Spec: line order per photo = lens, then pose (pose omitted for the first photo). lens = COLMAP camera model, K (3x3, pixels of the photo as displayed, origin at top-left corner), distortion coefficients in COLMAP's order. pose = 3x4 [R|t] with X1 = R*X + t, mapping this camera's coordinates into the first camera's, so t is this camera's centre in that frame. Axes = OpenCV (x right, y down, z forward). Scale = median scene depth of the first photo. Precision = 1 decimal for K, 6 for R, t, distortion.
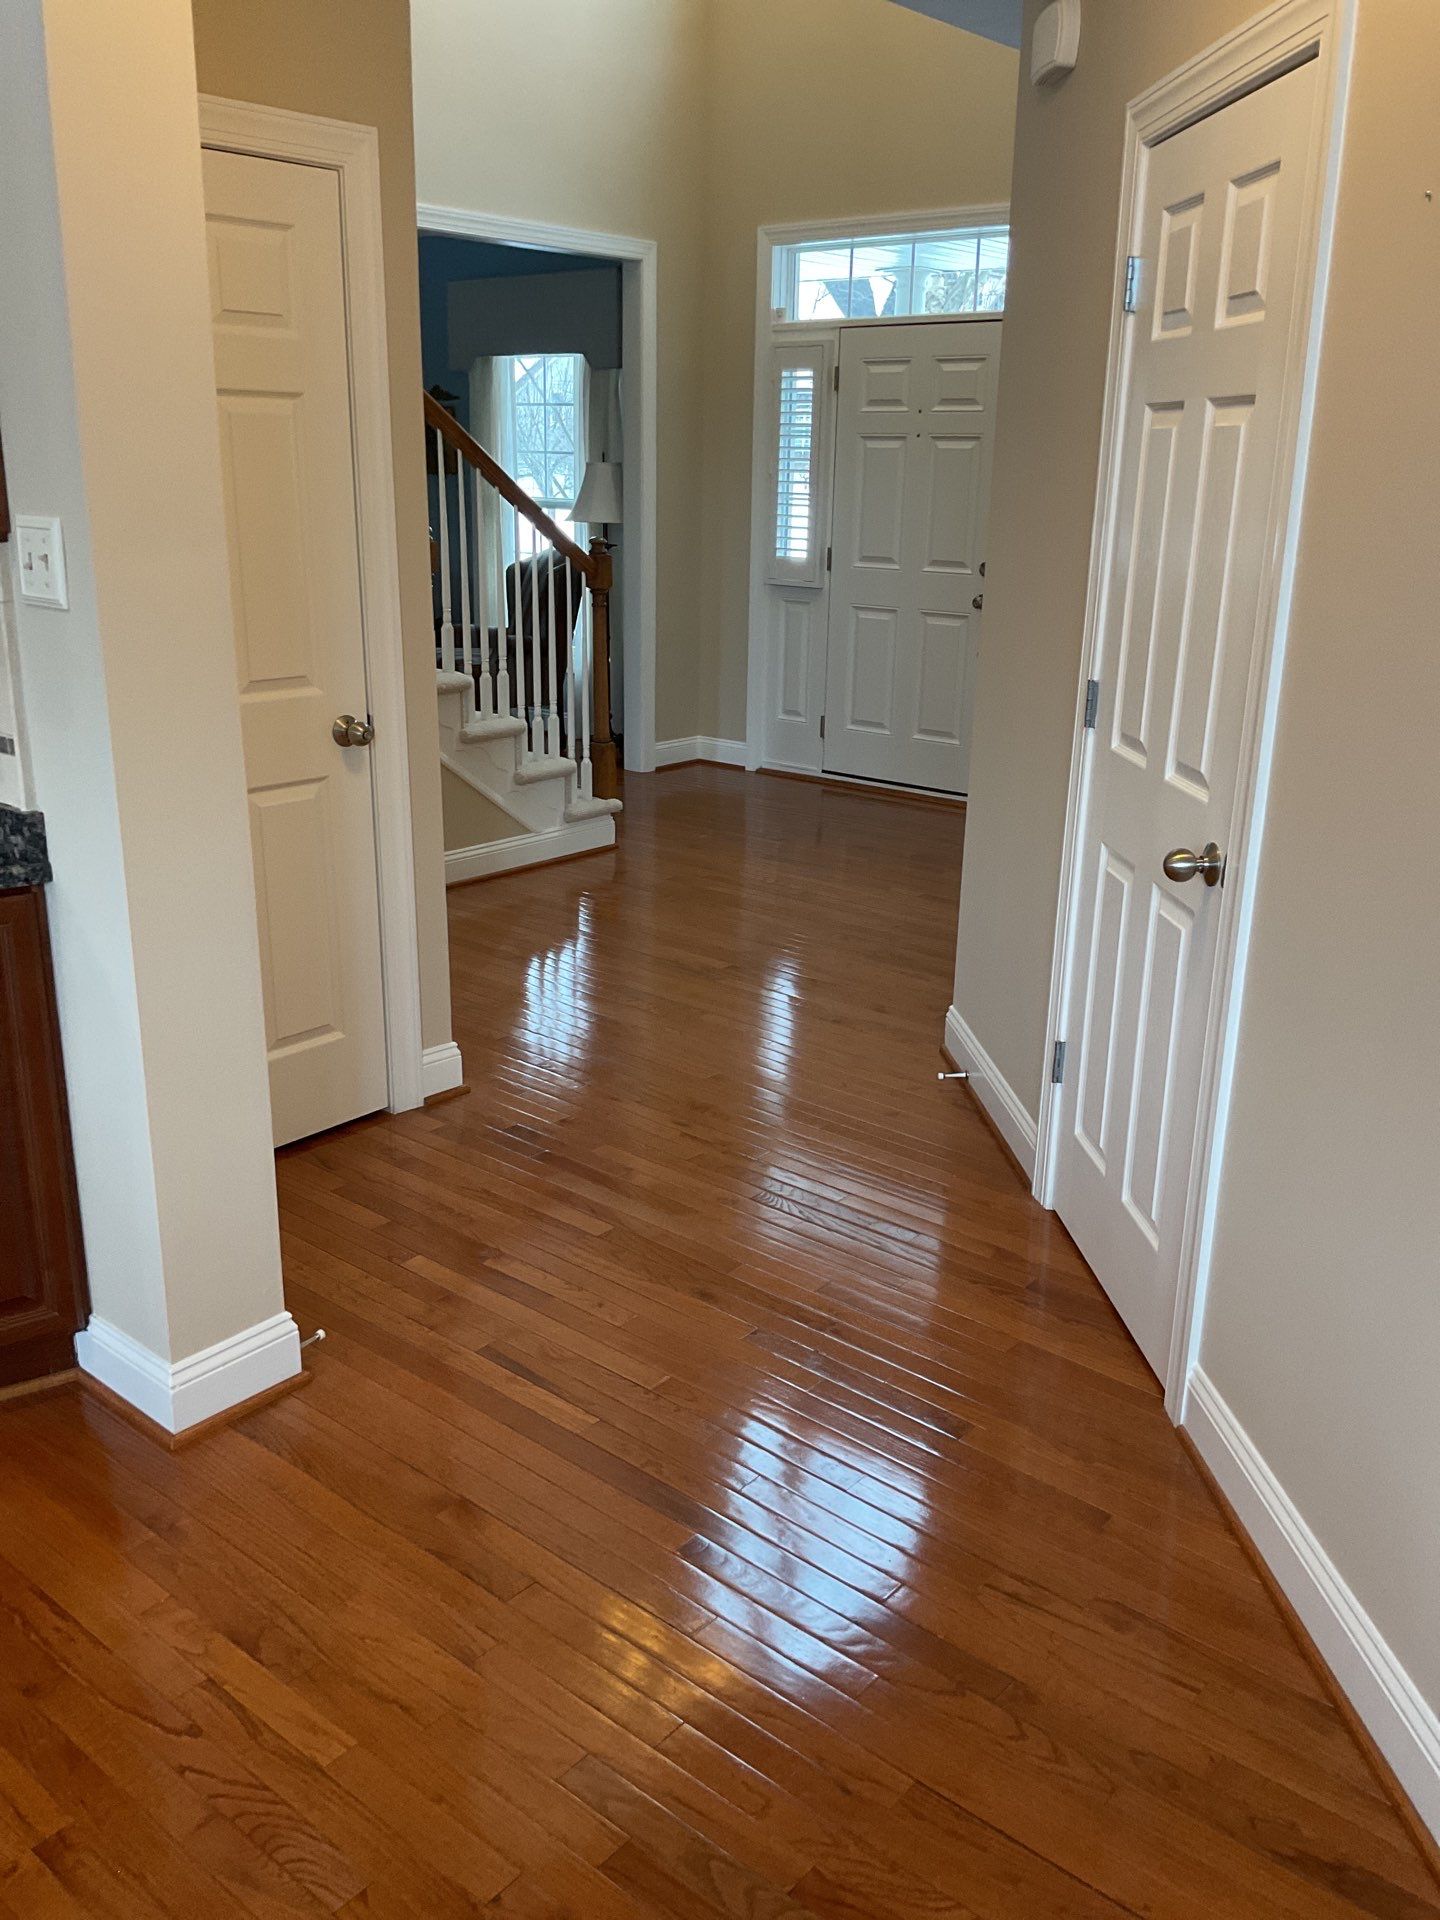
lens RADIAL K [[1620.5, 0, 720.0], [0, 1620.5, 960.0], [0, 0, 1]] dist [0.092600, -0.012974]
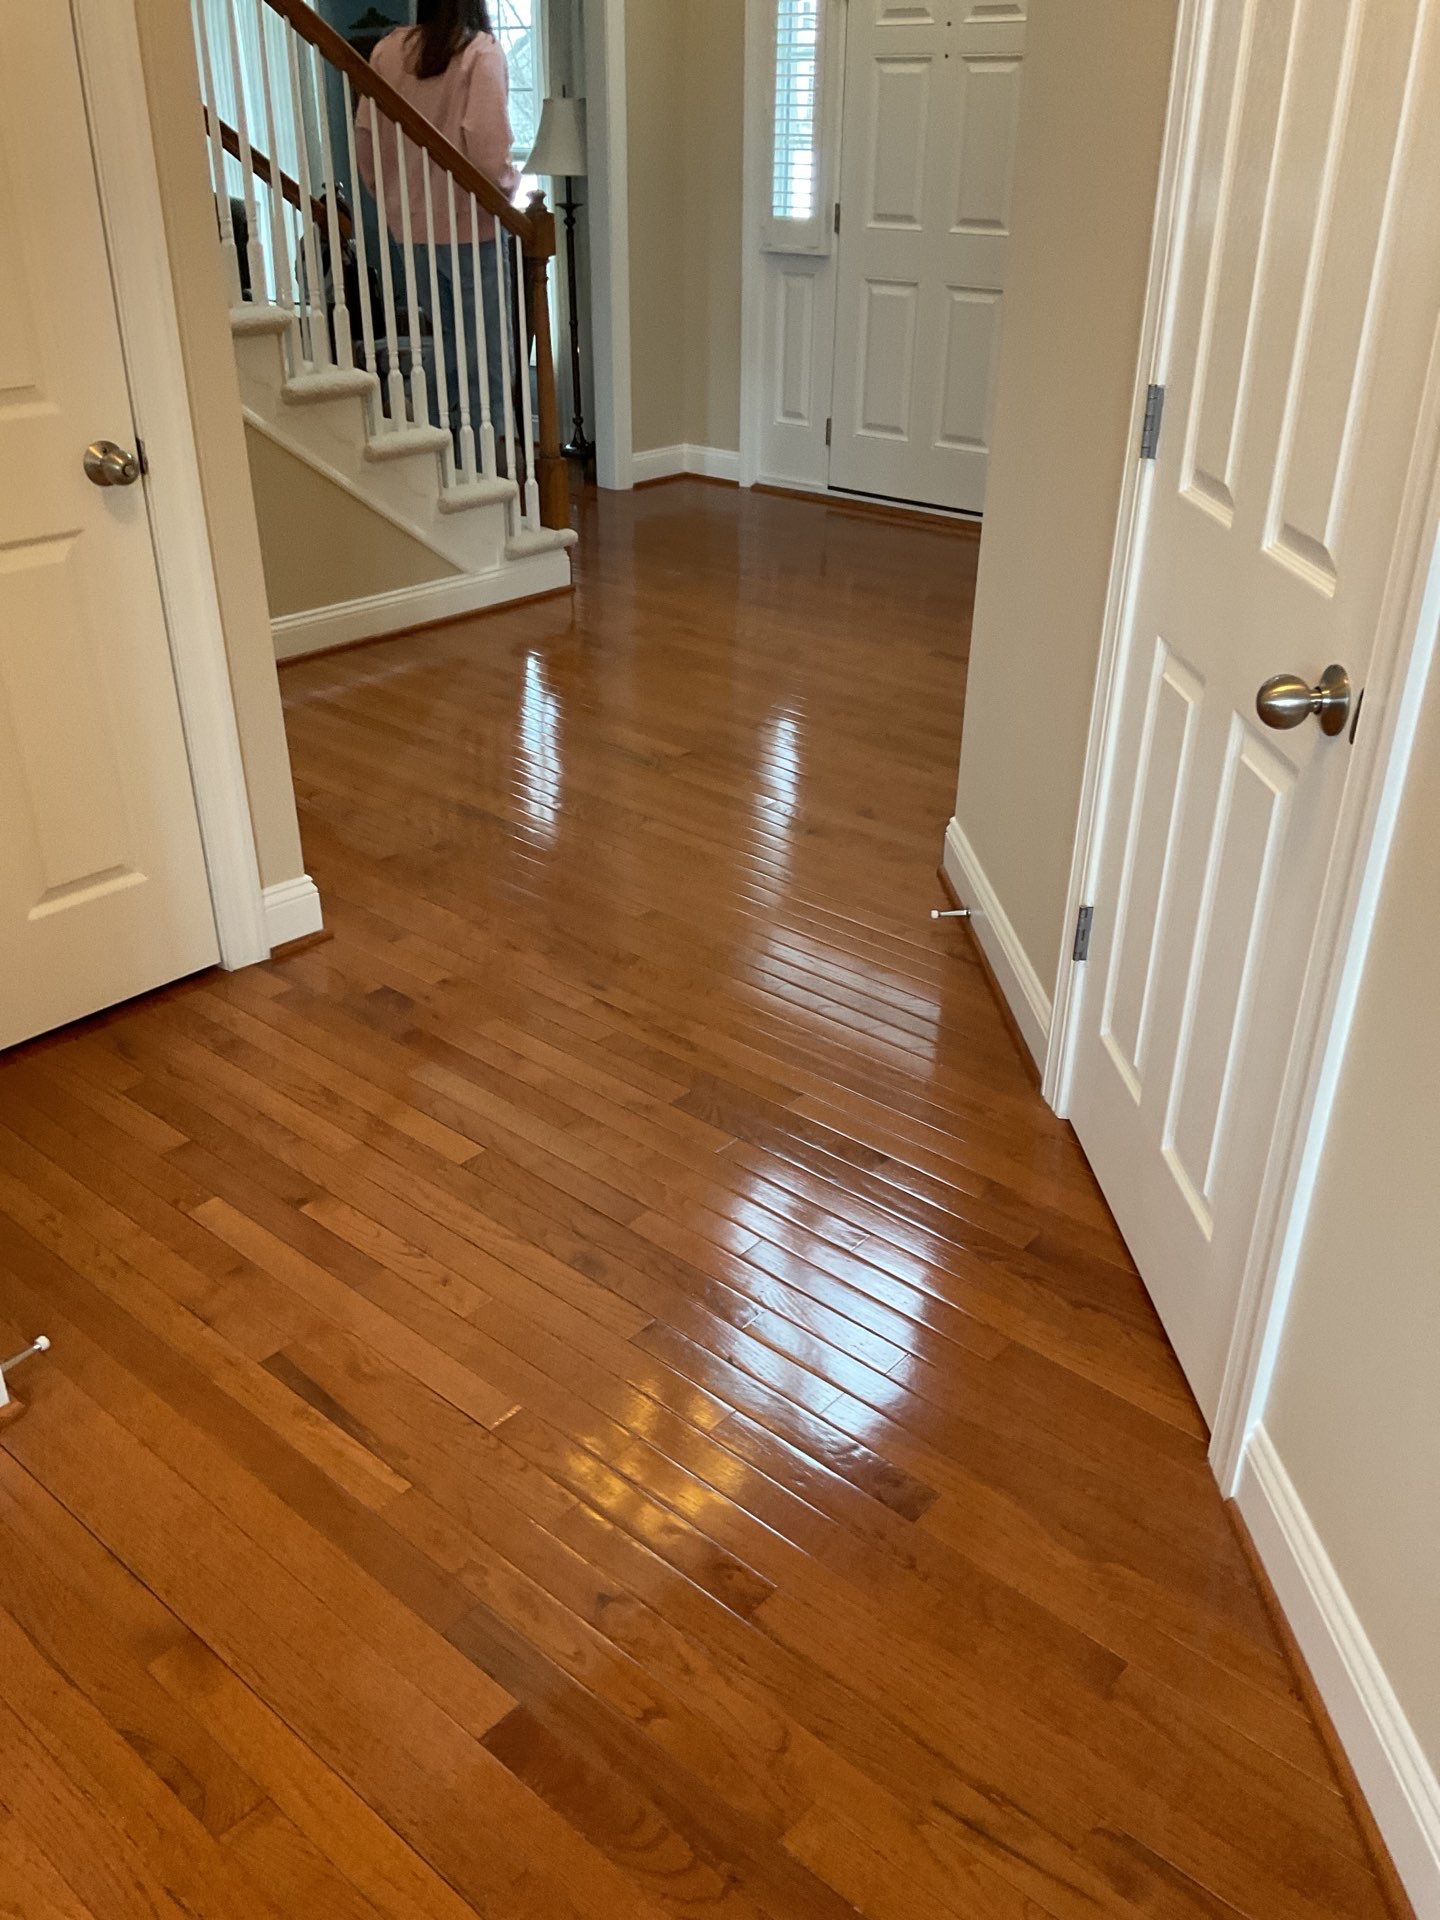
lens RADIAL K [[1591.8, 0, 720.0], [0, 1591.8, 960.0], [0, 0, 1]] dist [0.104438, -0.182227]
pose [[0.999665, 0.000510, -0.025888, 0.054682], [0.004185, 0.983474, 0.181001, -0.048648], [0.025553, -0.181049, 0.983142, 0.246329]]
